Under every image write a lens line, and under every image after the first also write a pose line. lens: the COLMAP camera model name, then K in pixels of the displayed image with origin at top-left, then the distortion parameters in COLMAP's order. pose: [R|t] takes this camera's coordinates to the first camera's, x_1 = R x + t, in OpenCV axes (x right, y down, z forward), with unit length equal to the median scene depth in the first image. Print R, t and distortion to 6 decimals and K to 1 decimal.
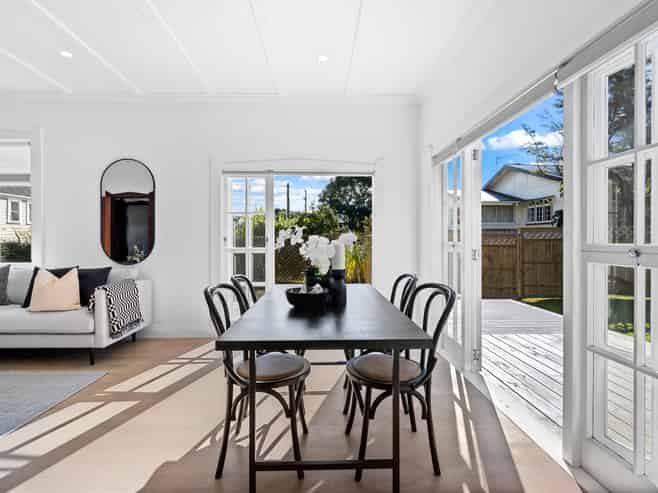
lens RADIAL K [[341.5, 0, 327.5], [0, 341.5, 235.3], [0, 0, 1]] dist [-0.006373, -0.000976]
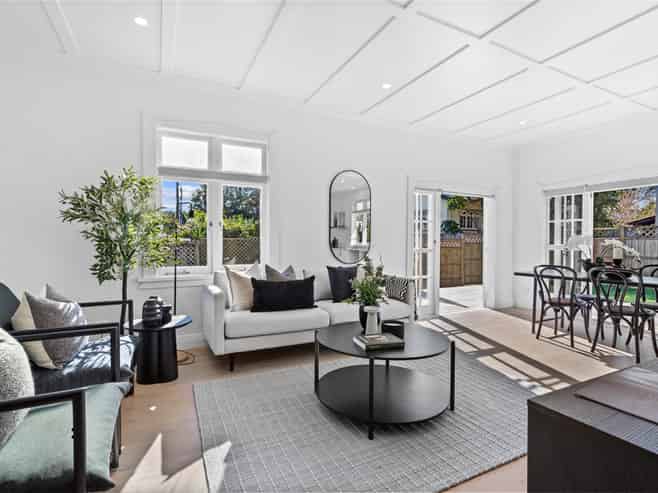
lens RADIAL K [[341.5, 0, 331.1], [0, 341.5, 251.4], [0, 0, 1]] dist [-0.006373, -0.000976]
pose [[0.907801, -0.010379, 0.419272, -1.106947], [-0.005933, 0.999276, 0.037583, 0.002455], [-0.419358, -0.036605, 0.907083, -0.003542]]
